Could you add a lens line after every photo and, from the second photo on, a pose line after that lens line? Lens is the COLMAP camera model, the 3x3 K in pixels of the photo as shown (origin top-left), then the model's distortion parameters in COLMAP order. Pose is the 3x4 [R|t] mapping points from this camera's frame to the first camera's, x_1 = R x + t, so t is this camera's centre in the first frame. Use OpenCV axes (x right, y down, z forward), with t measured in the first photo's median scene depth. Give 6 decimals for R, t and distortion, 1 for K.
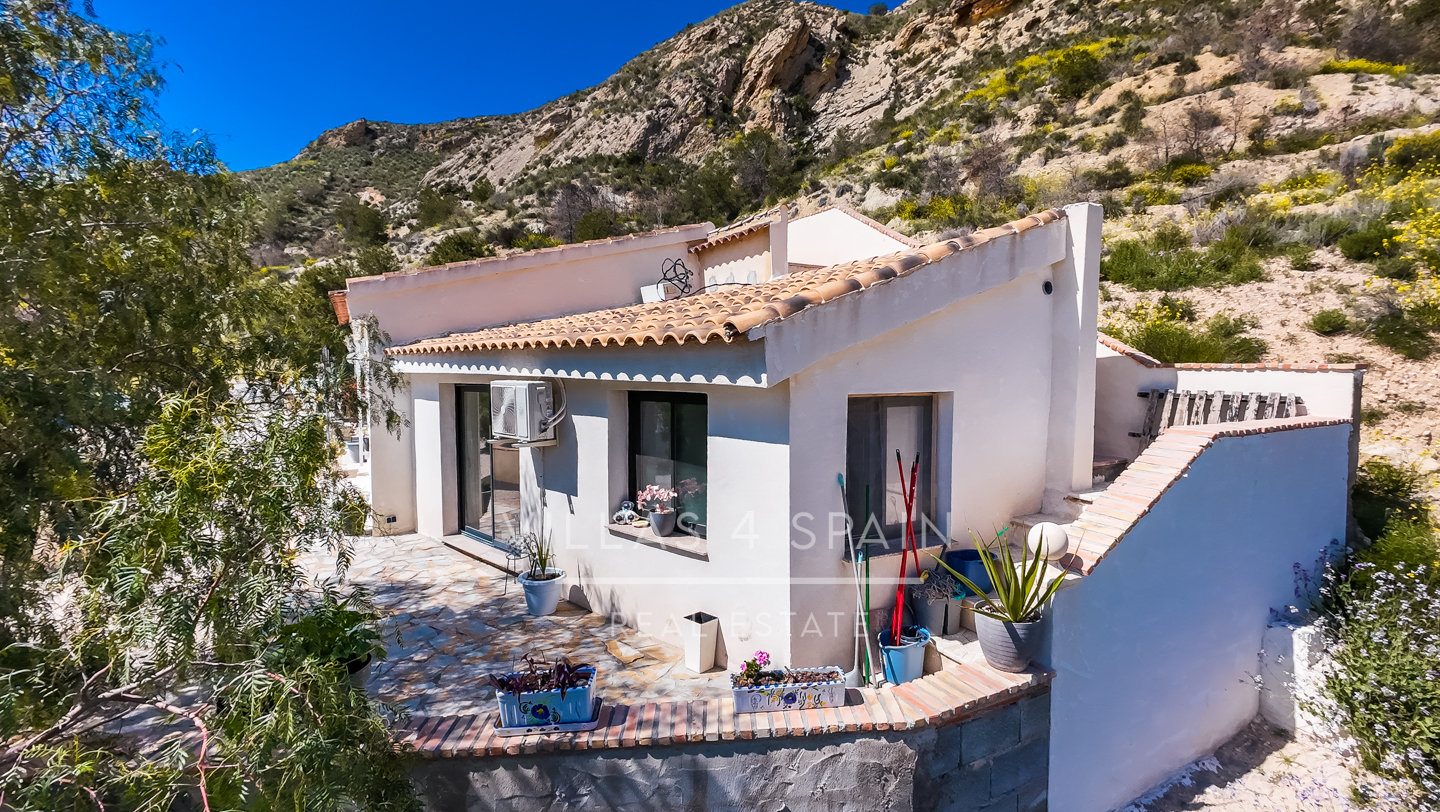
lens RADIAL K [[621.1, 0, 725.3], [0, 621.1, 404.1], [0, 0, 1]] dist [0.002574, 0.000497]
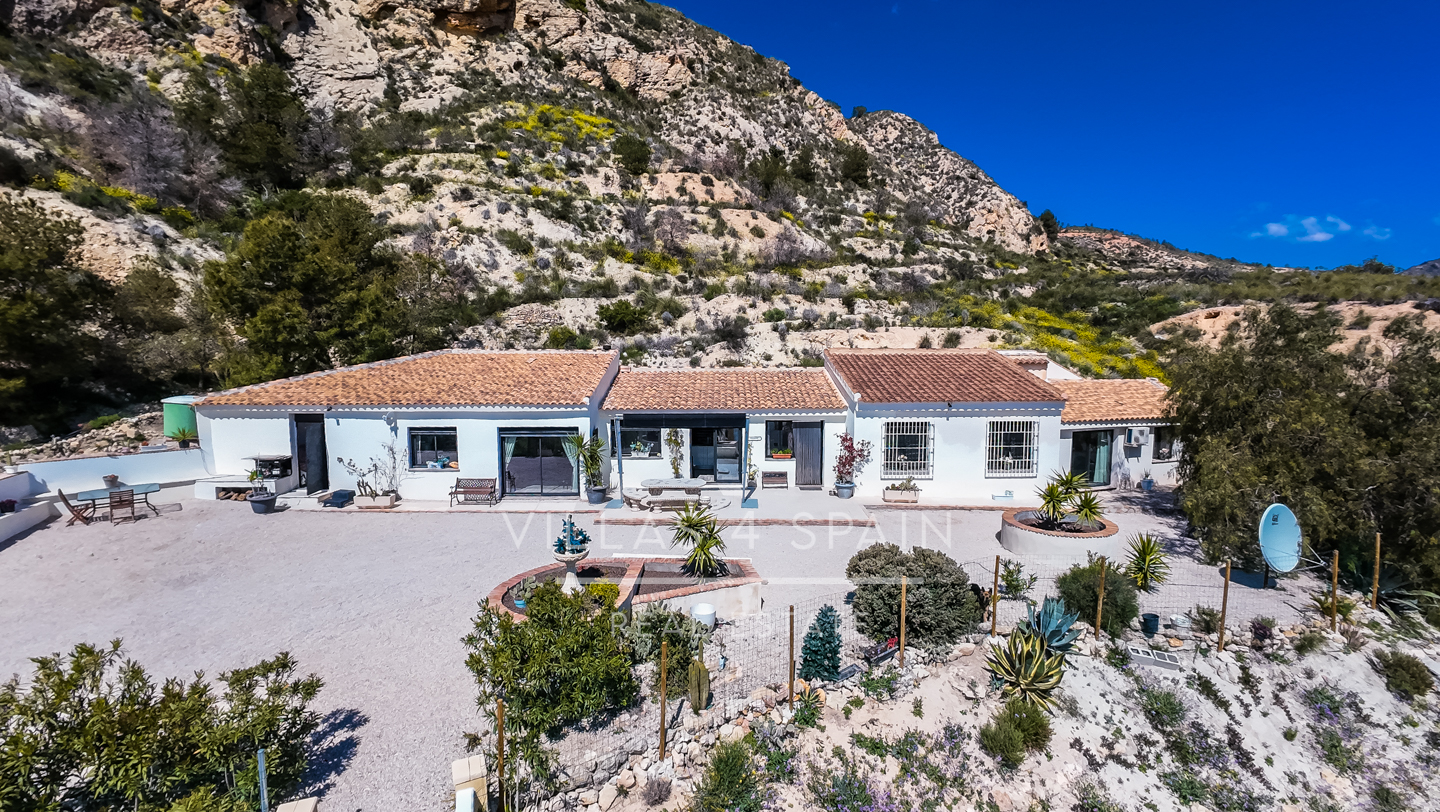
lens RADIAL K [[621.1, 0, 723.1], [0, 621.1, 405.7], [0, 0, 1]] dist [0.002574, 0.000497]
pose [[0.483144, -0.080595, 0.871823, -0.337170], [0.044443, 0.996728, 0.067512, -0.038311], [-0.874412, 0.006128, 0.485145, 0.100178]]
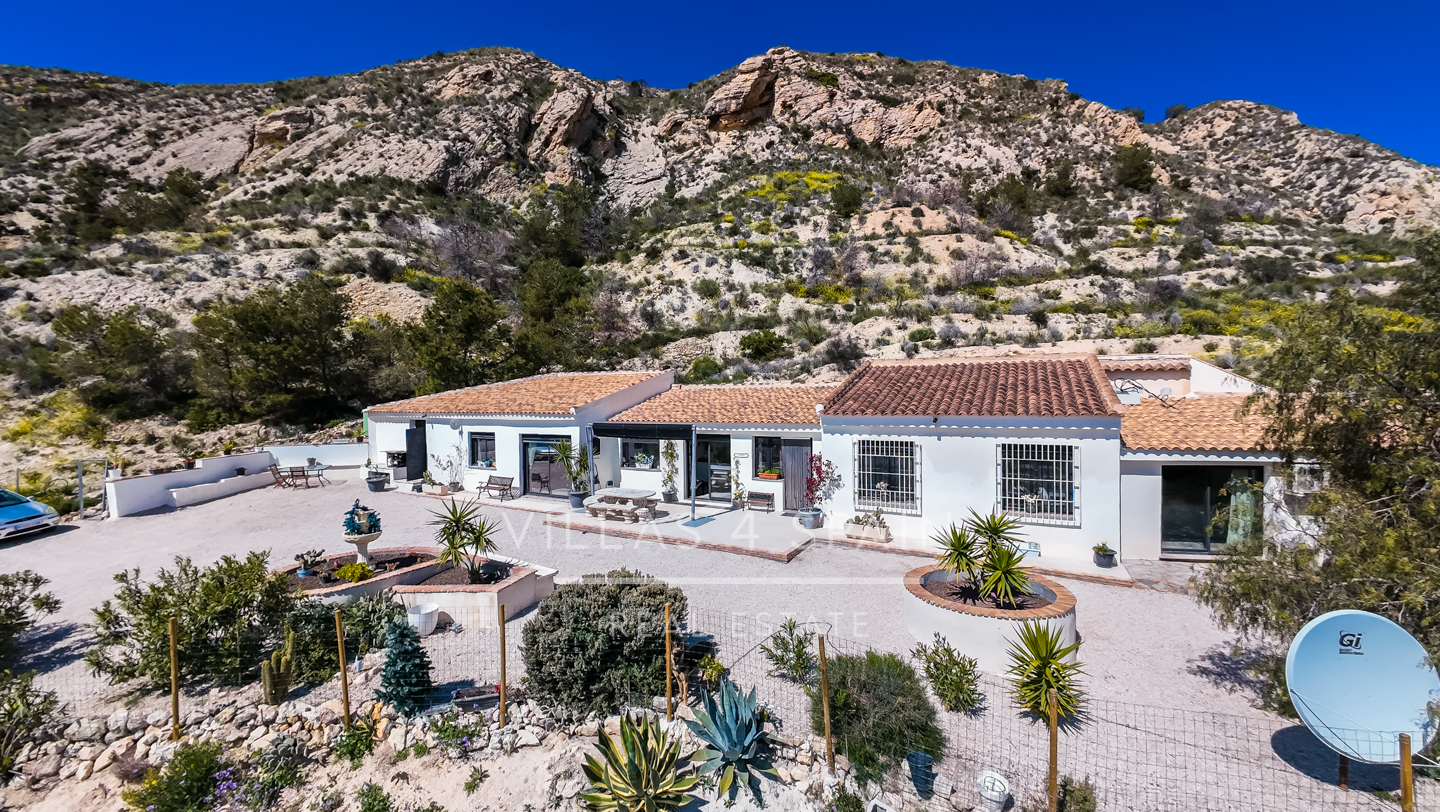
lens RADIAL K [[561.2, 0, 724.5], [0, 561.2, 406.5], [0, 0, 1]] dist [0.006782, -0.001313]
pose [[0.847087, -0.025905, 0.530823, -0.226852], [0.040927, 0.999025, -0.016557, -0.022027], [-0.529877, 0.035750, 0.847321, 0.031818]]
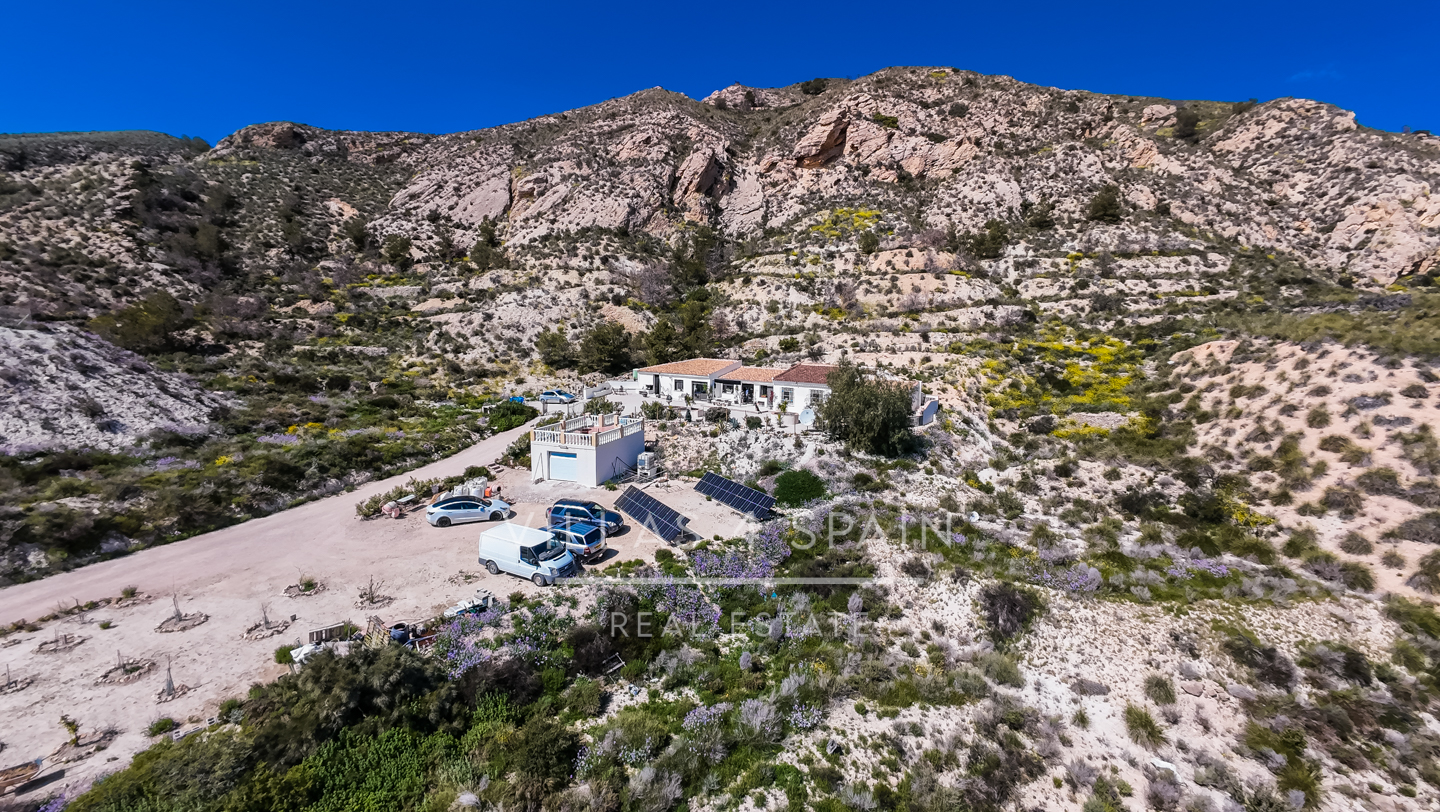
lens RADIAL K [[561.2, 0, 723.9], [0, 561.2, 405.0], [0, 0, 1]] dist [0.006782, -0.001313]
pose [[0.933237, -0.022746, 0.358540, -0.415566], [-0.001189, 0.997793, 0.066395, -0.036717], [-0.359259, -0.062389, 0.931150, -0.469198]]
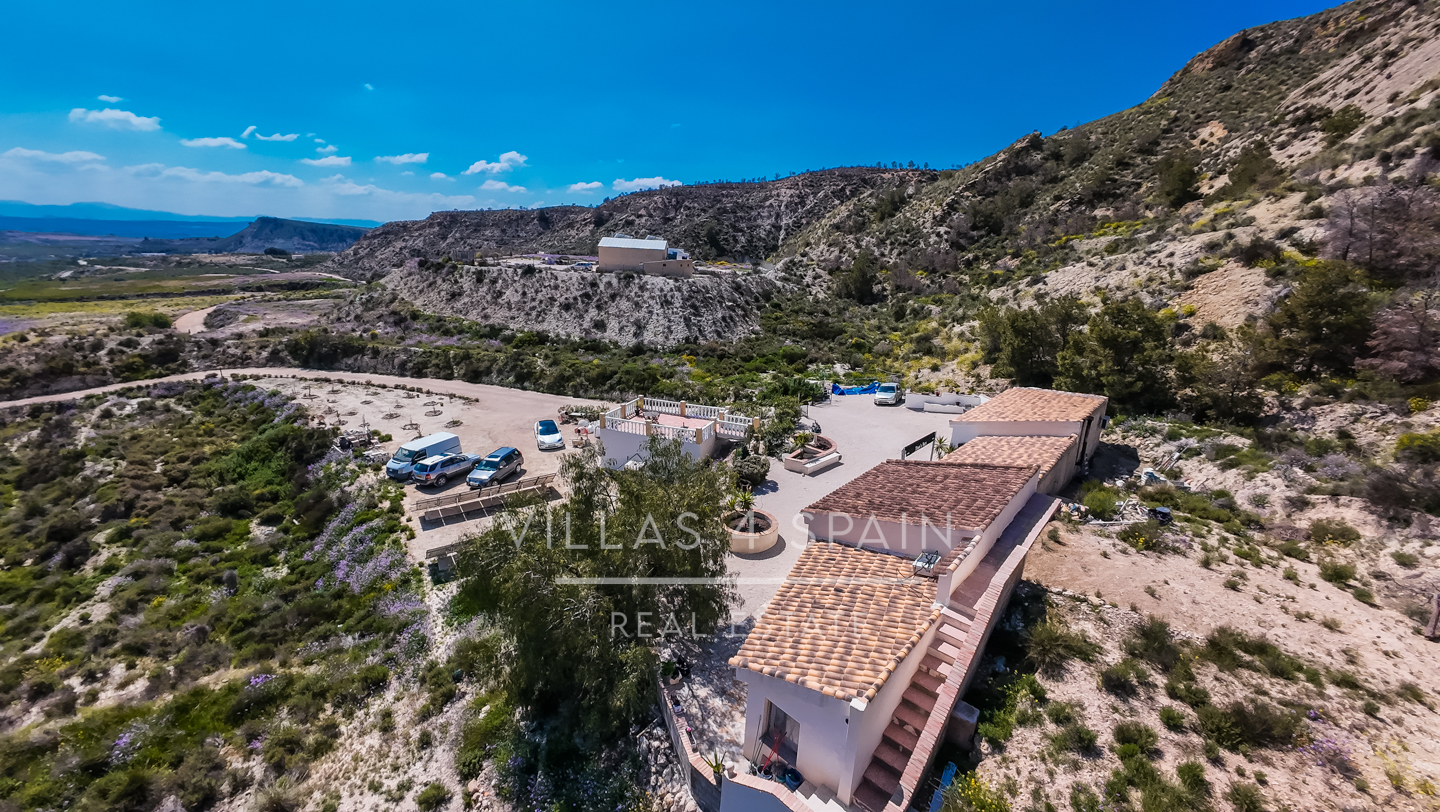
lens RADIAL K [[561.2, 0, 719.9], [0, 561.2, 401.1], [0, 0, 1]] dist [0.006782, -0.001313]
pose [[0.325299, 0.269166, -0.906493, 0.128762], [-0.096983, 0.963074, 0.251163, -0.119382], [0.940625, 0.006211, 0.339392, -0.012459]]
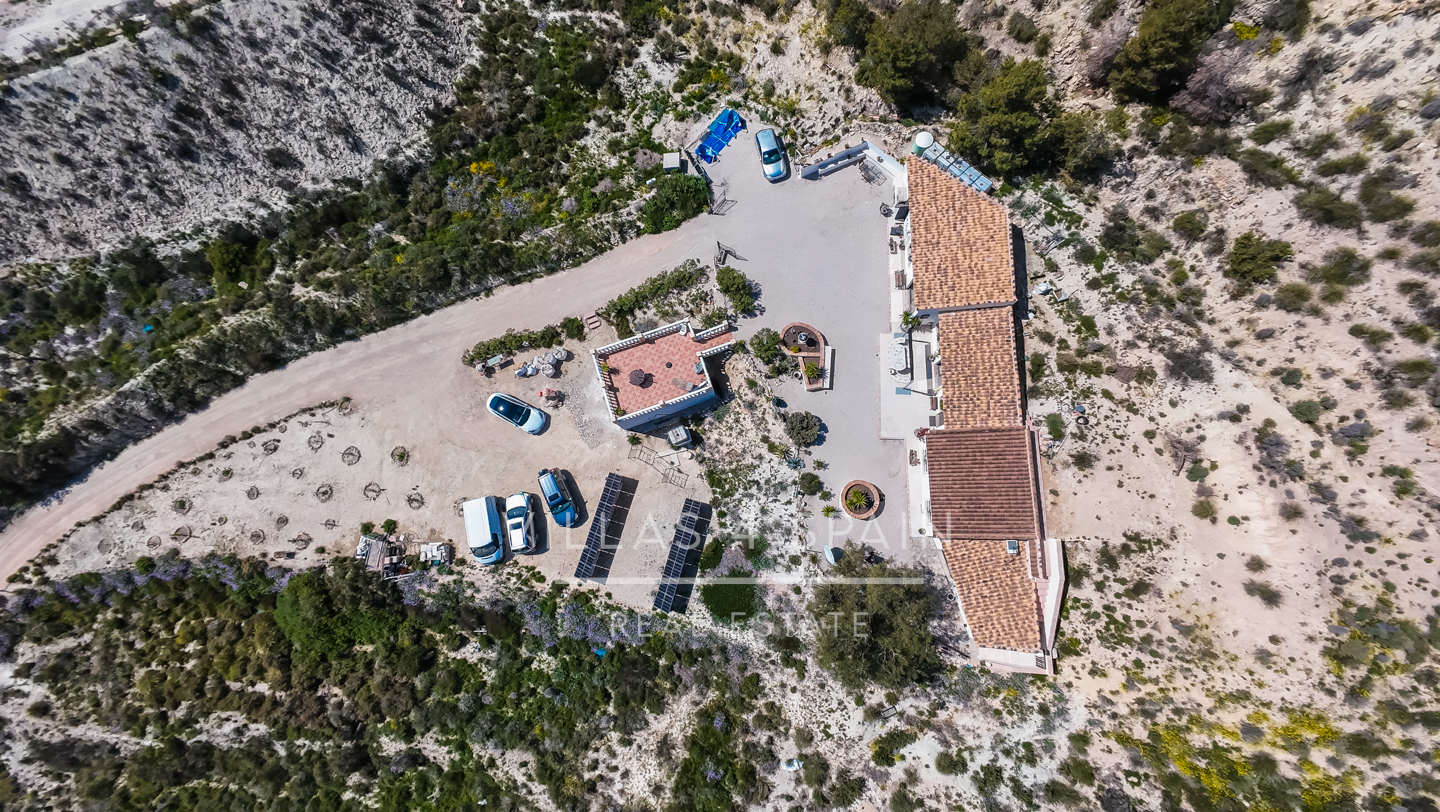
lens RADIAL K [[561.2, 0, 726.4], [0, 561.2, 408.9], [0, 0, 1]] dist [0.006782, -0.001313]
pose [[0.858984, 0.487374, -0.156886, -0.178402], [0.027402, 0.262216, 0.964620, -0.462158], [0.511269, -0.832892, 0.211884, 0.009412]]
